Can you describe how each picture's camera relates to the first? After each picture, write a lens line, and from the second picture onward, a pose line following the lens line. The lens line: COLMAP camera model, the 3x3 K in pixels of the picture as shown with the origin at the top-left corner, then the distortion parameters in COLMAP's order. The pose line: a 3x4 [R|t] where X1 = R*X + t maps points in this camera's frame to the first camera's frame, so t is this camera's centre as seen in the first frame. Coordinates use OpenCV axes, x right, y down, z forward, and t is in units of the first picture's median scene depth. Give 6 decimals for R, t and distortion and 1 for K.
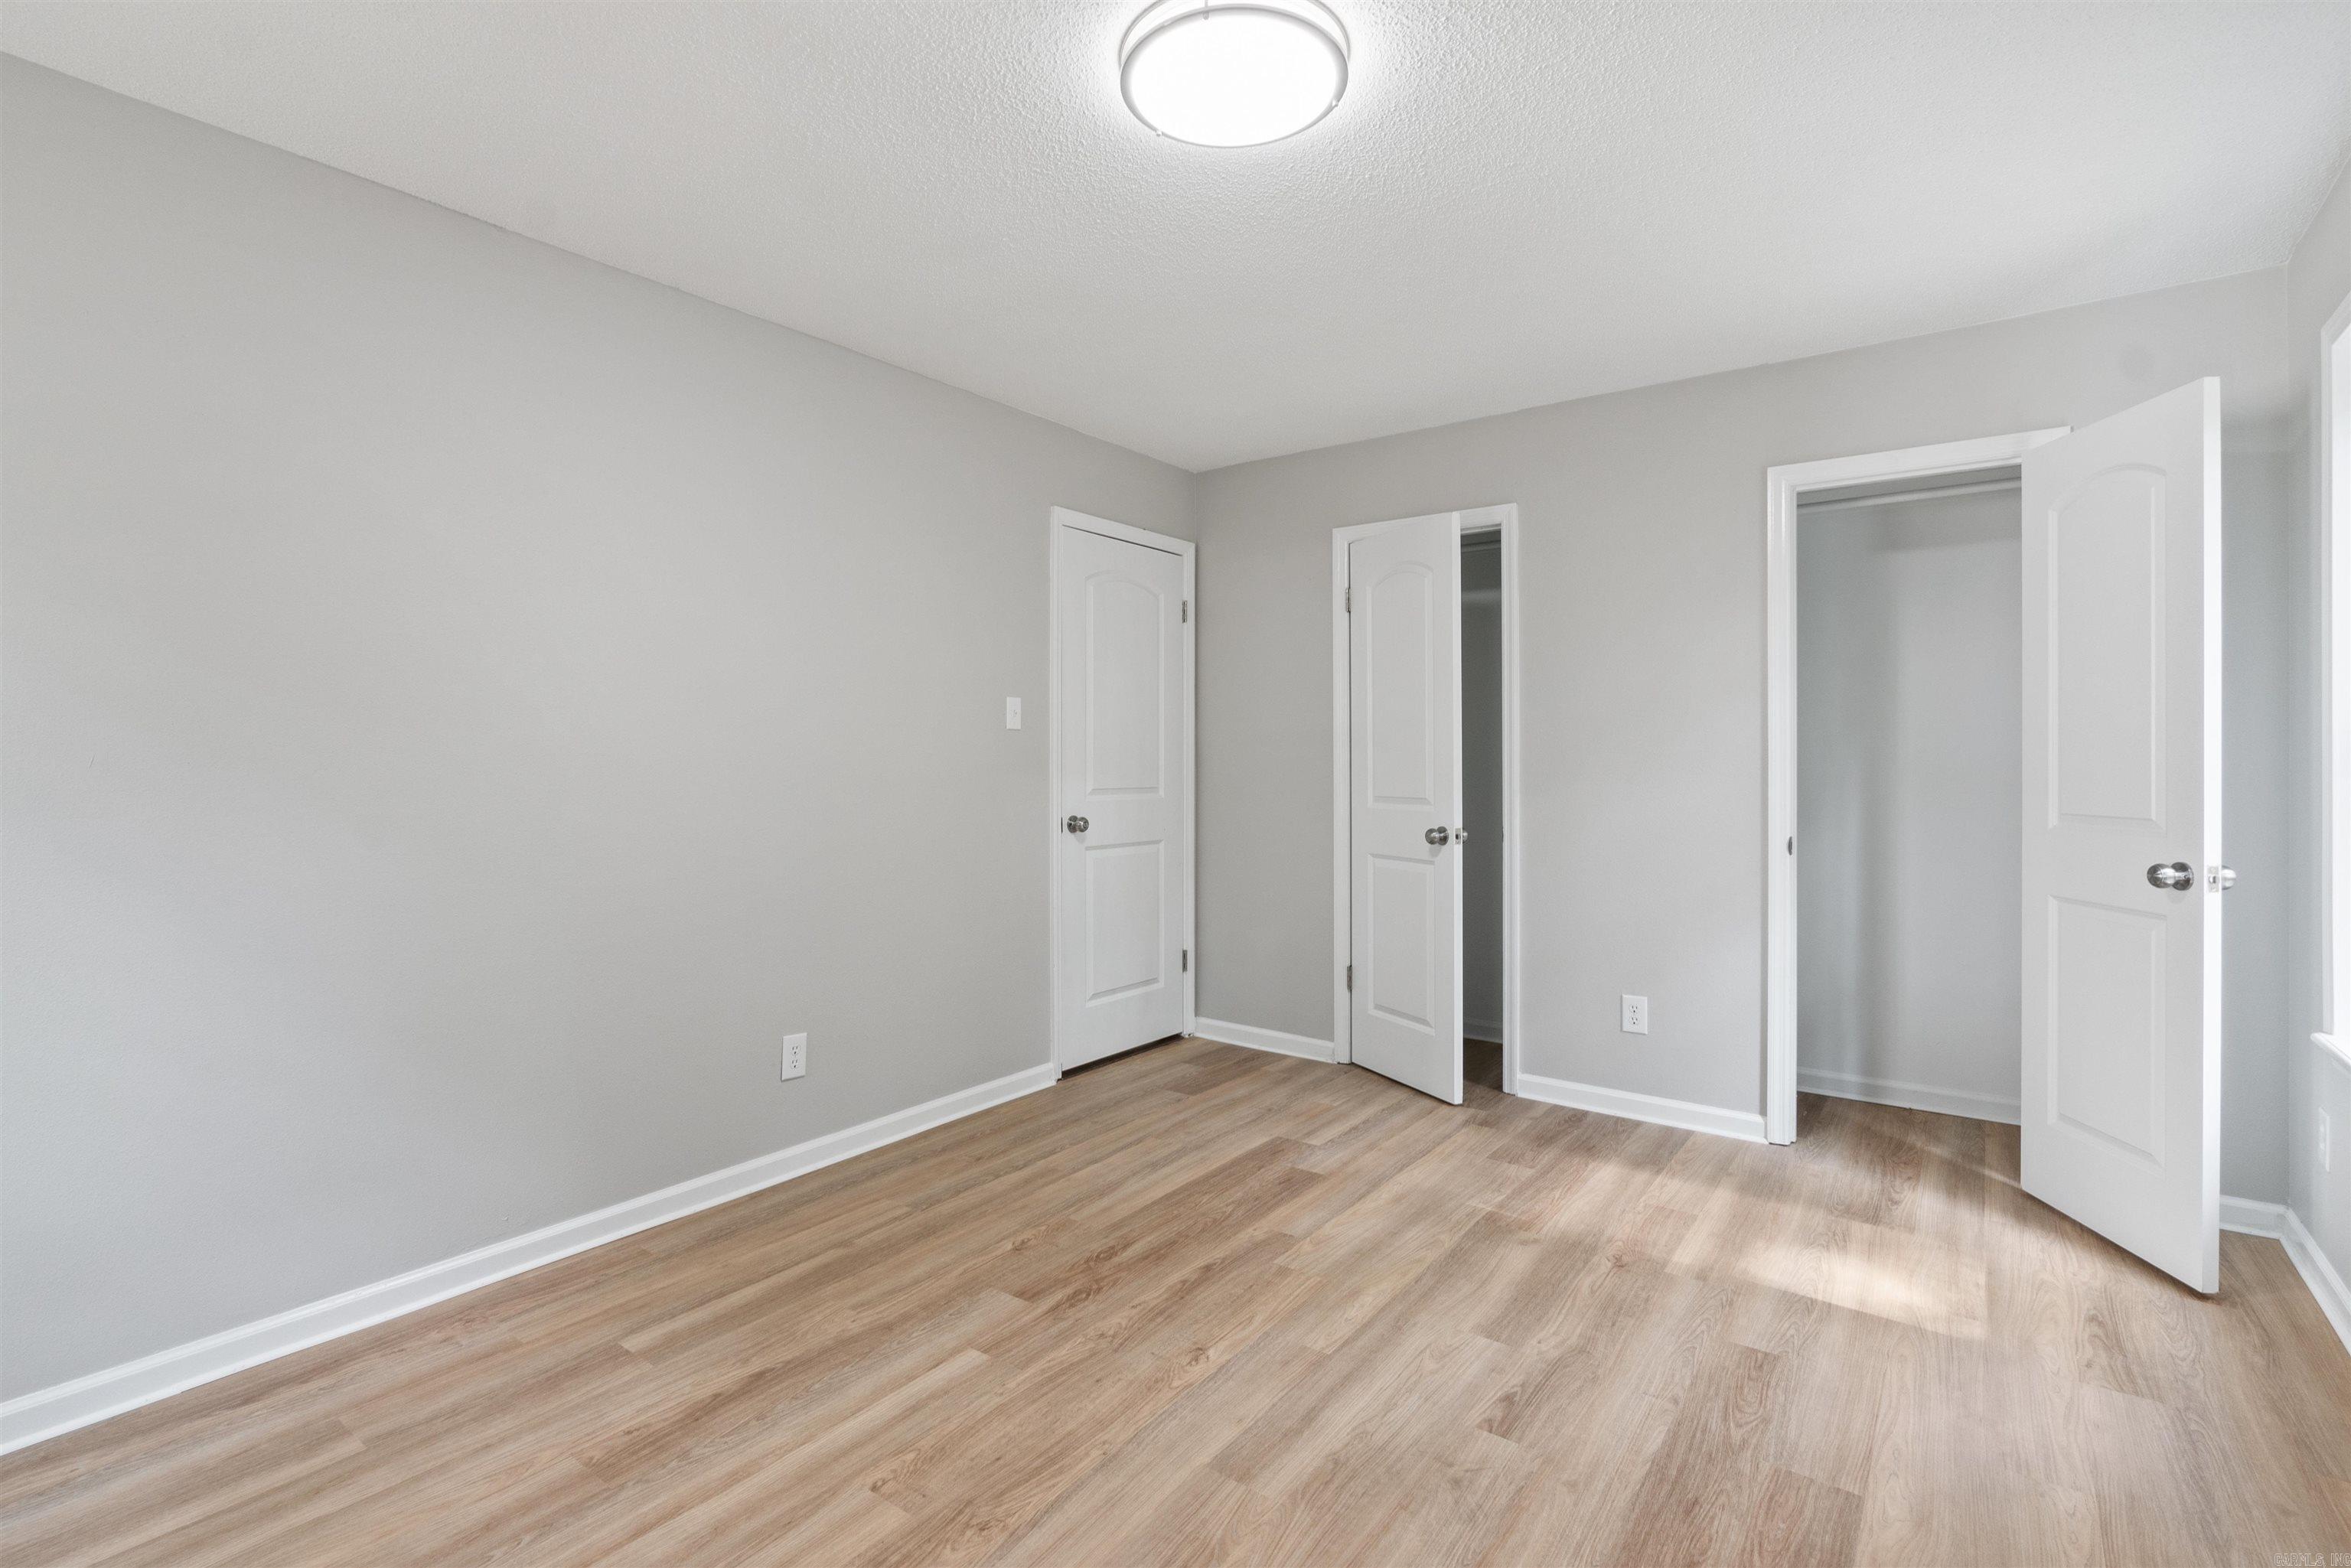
lens RADIAL K [[1086.4, 0, 1176.9], [0, 1086.4, 776.5], [0, 0, 1]] dist [-0.004713, -0.000051]
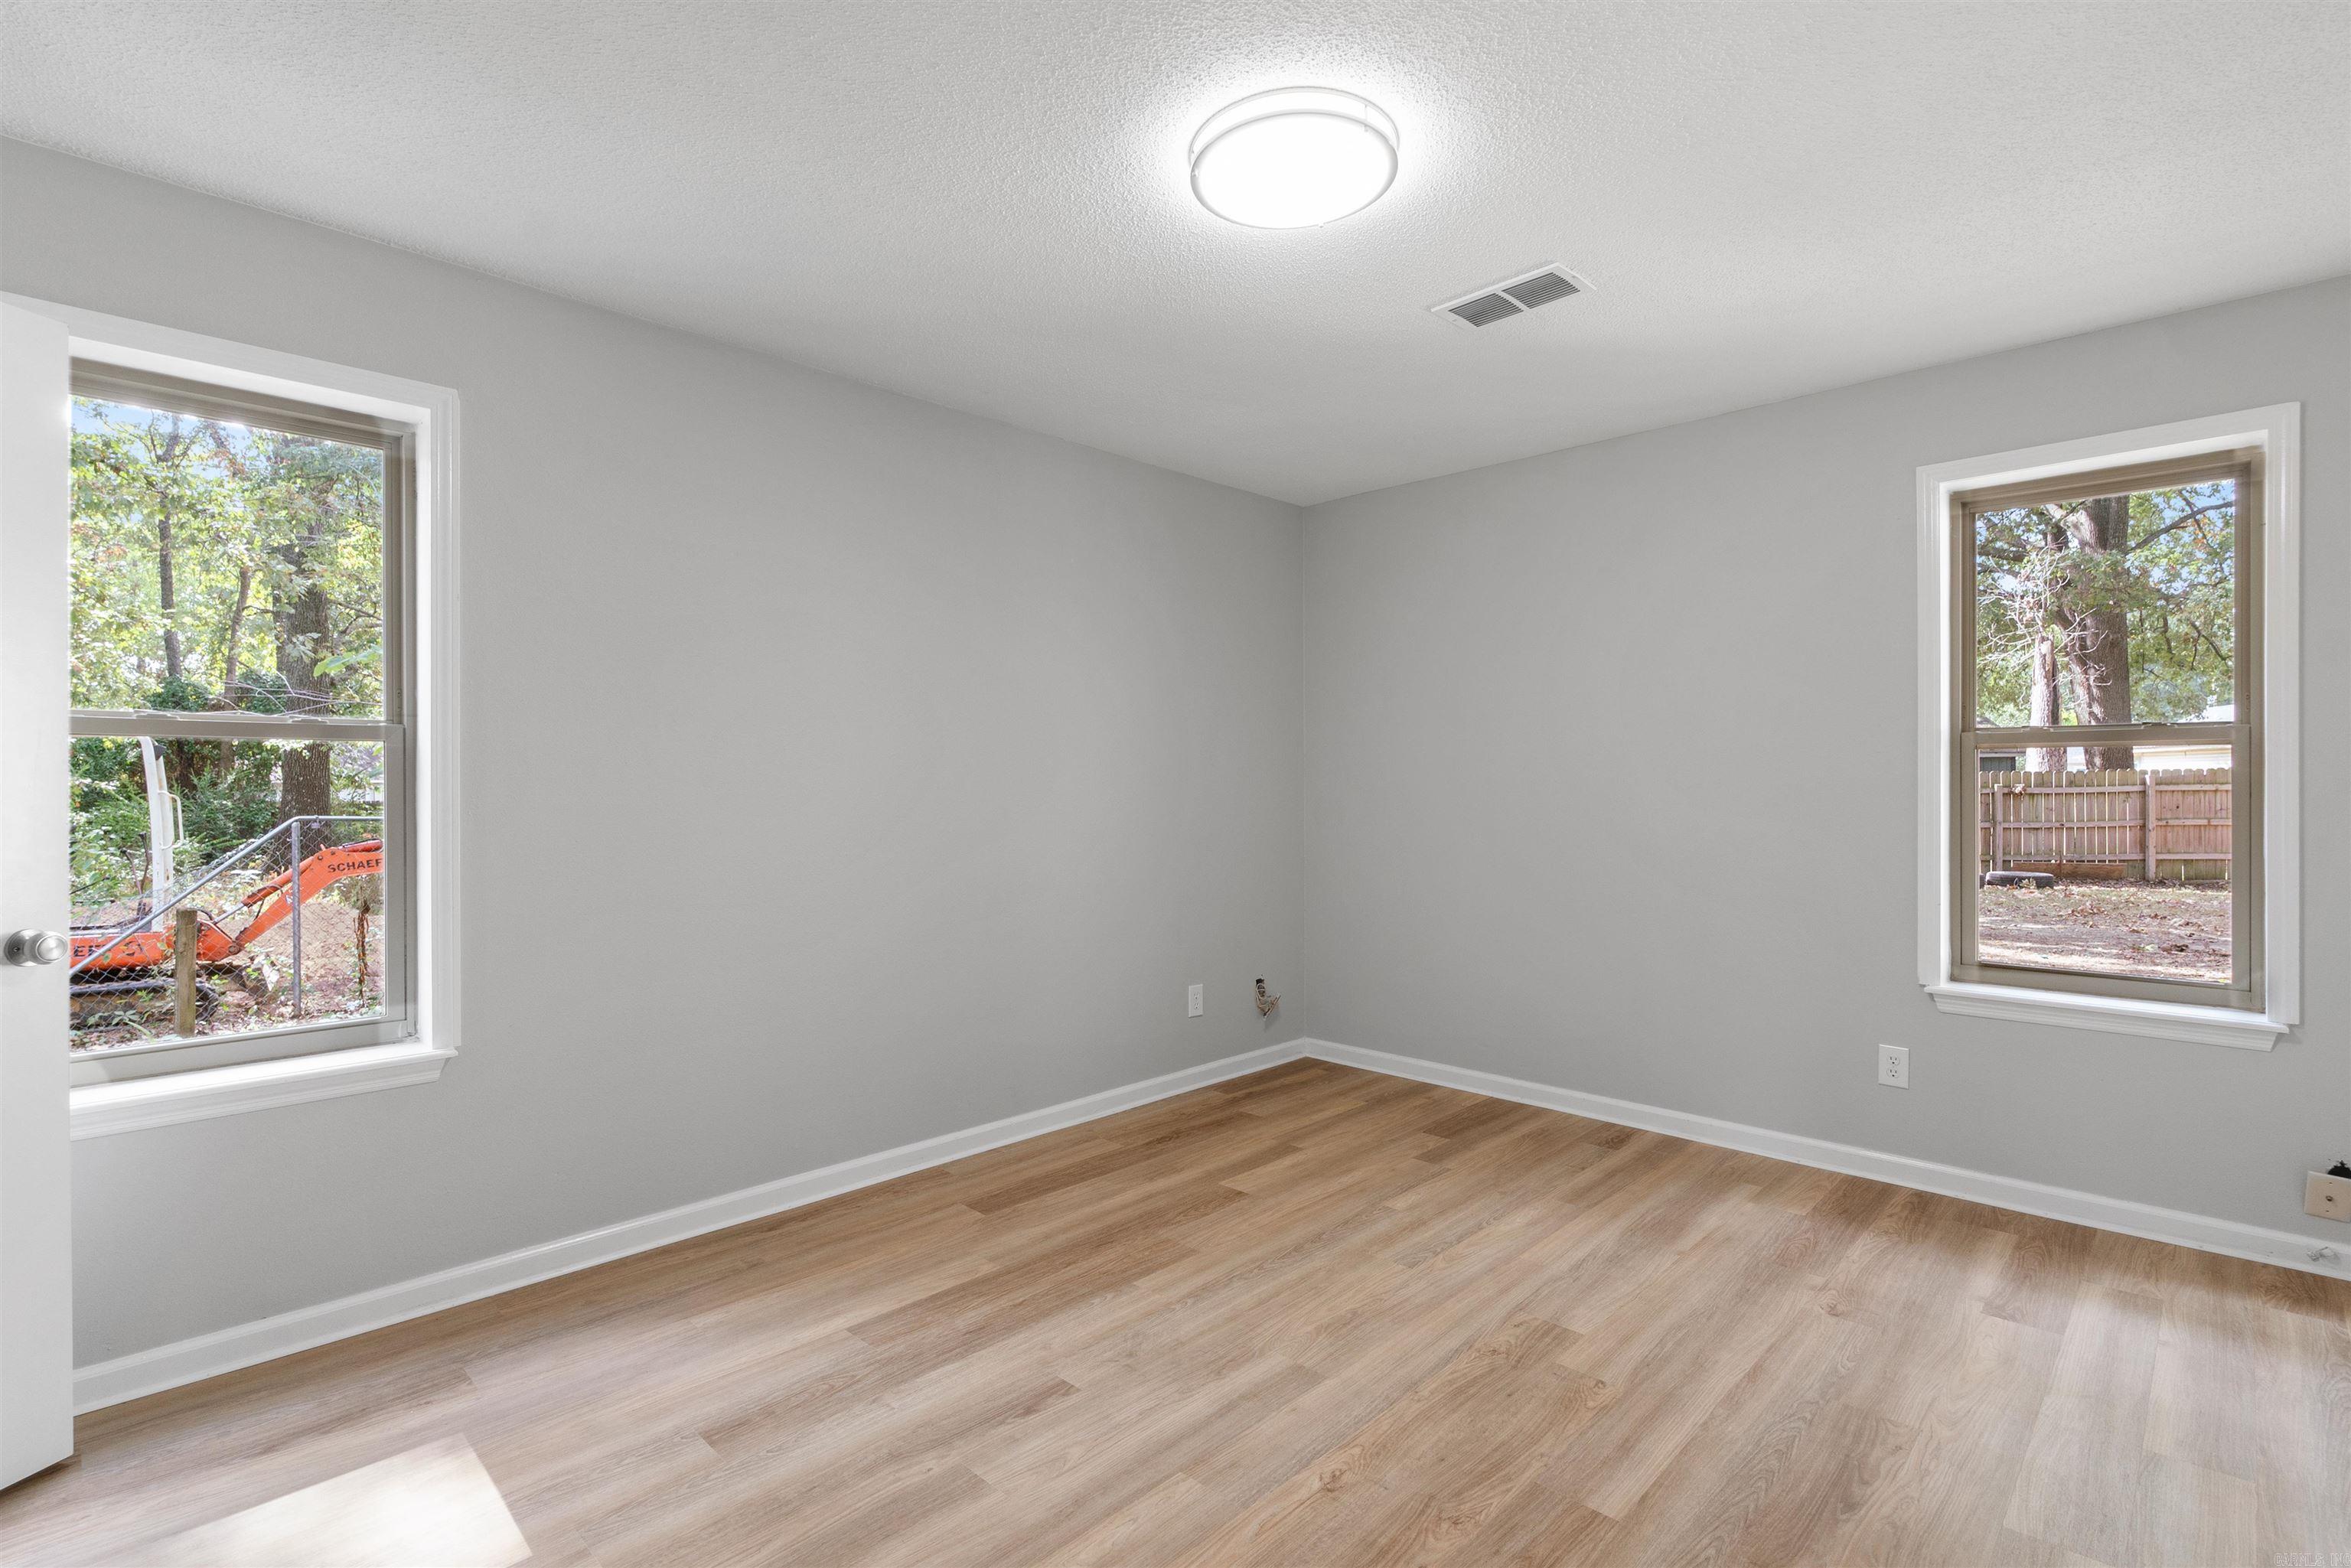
lens RADIAL K [[1086.4, 0, 1173.3], [0, 1086.4, 786.3], [0, 0, 1]] dist [-0.004713, -0.000051]
pose [[-0.990331, 0.005200, 0.138630, 0.023646], [0.006309, 0.999951, 0.007564, -0.026080], [-0.138583, 0.008366, -0.990315, 1.985499]]
